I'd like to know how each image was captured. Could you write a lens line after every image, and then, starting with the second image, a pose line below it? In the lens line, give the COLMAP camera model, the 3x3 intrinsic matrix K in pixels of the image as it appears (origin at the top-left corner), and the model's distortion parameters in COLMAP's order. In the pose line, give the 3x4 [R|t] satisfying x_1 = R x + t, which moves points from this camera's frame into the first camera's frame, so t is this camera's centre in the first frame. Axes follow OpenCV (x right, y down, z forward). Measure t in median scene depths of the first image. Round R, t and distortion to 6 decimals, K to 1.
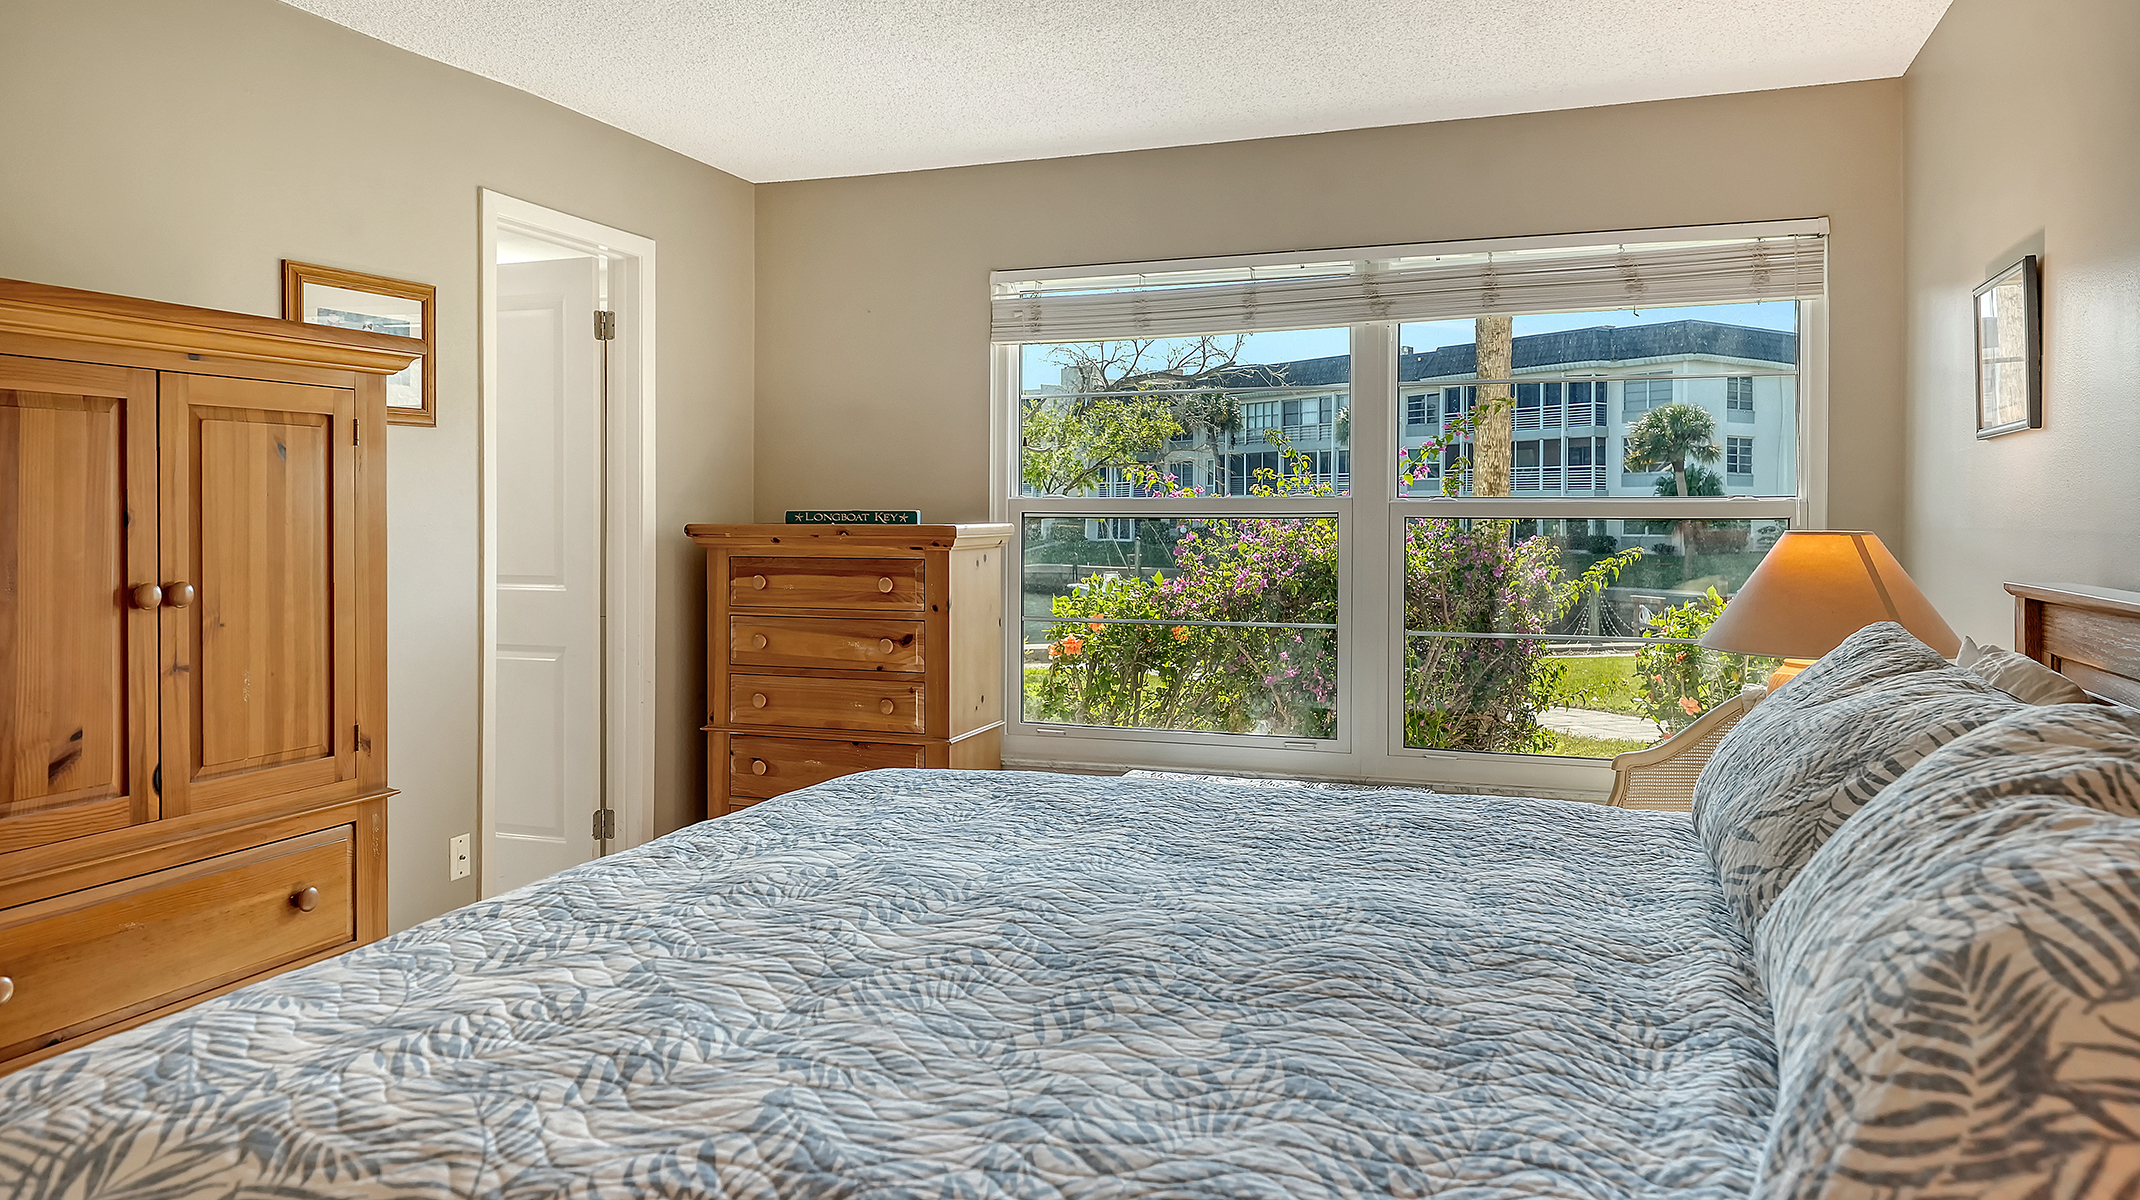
lens RADIAL K [[1454.2, 0, 1068.0], [0, 1454.2, 550.2], [0, 0, 1]] dist [0.002007, -0.000735]
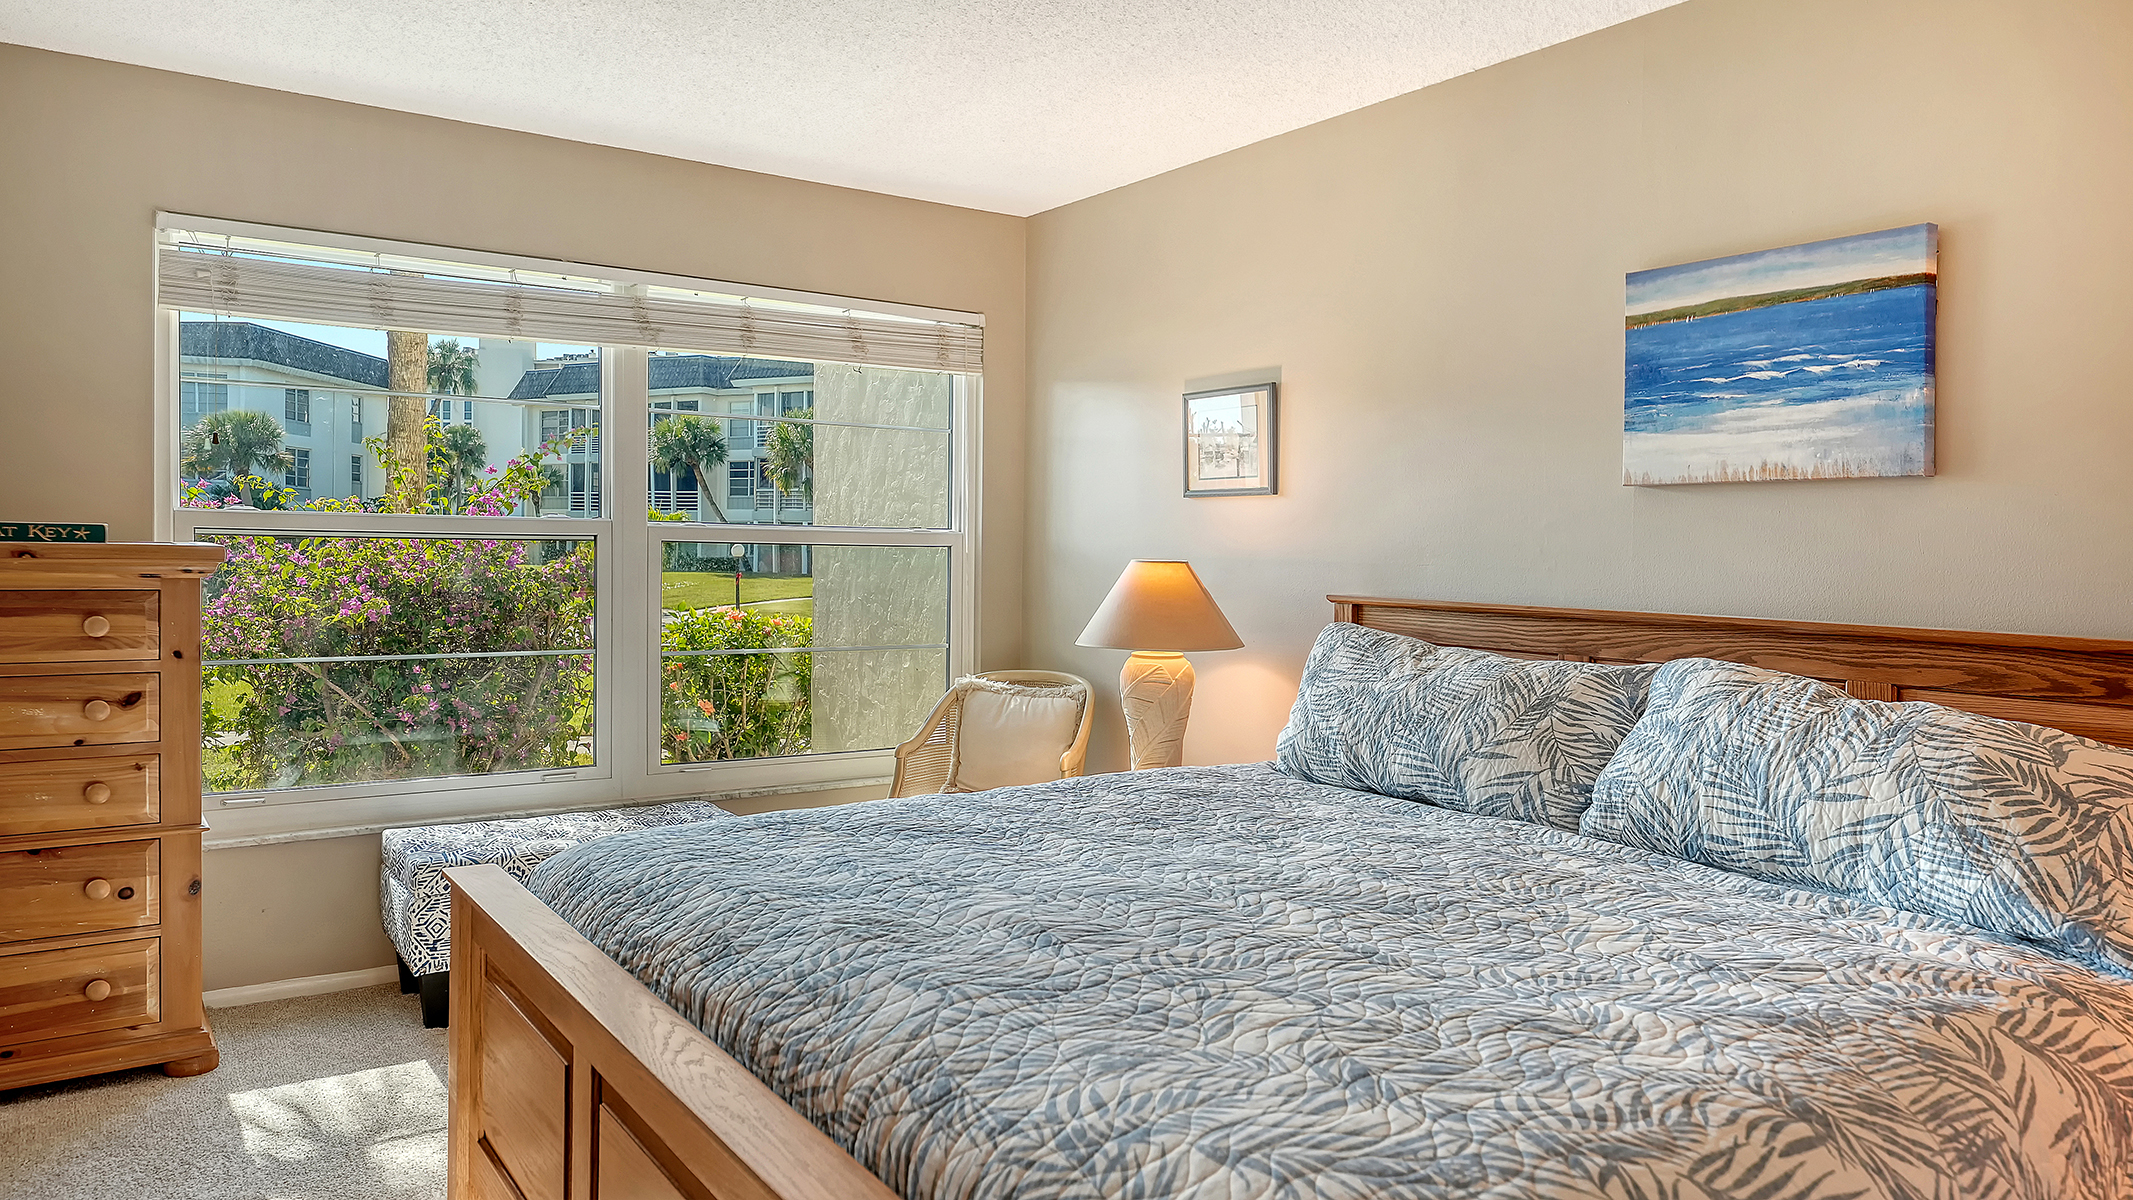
lens RADIAL K [[1415.2, 0, 1083.3], [0, 1415.2, 592.0], [0, 0, 1]] dist [0.005364, -0.001748]
pose [[0.566693, -0.018203, 0.823728, -1.180584], [0.001063, 0.999771, 0.021362, -0.022001], [-0.823928, -0.011230, 0.566583, 0.530848]]
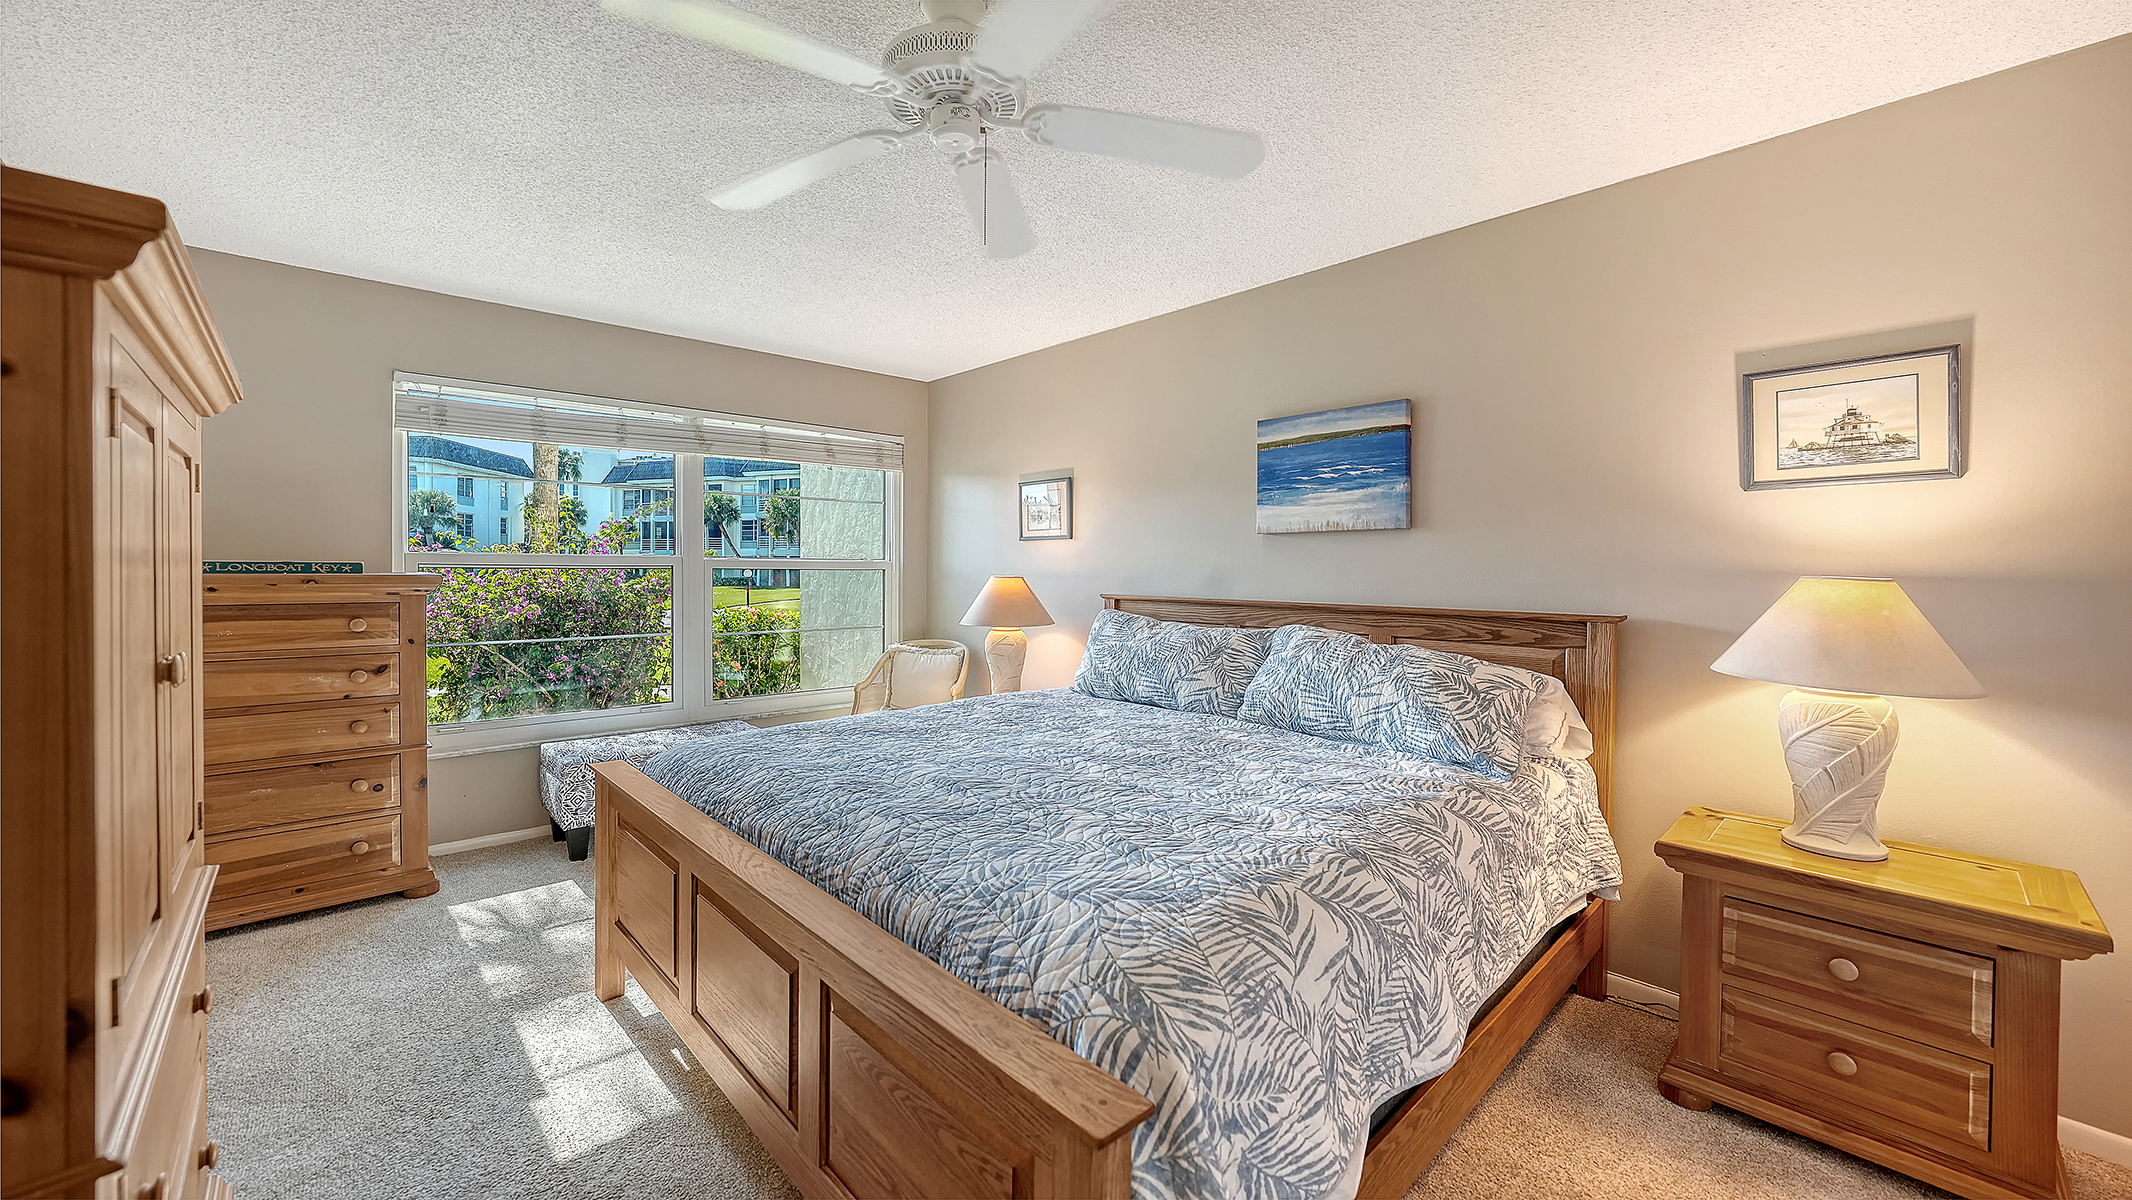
lens RADIAL K [[805.7, 0, 1066.0], [0, 805.7, 600.0], [0, 0, 1]] dist [-0.017127, 0.000053]
pose [[0.446850, -0.032751, 0.894009, -1.227246], [0.013120, 0.999462, 0.030056, -0.023254], [-0.894513, -0.001701, 0.447039, 0.535395]]
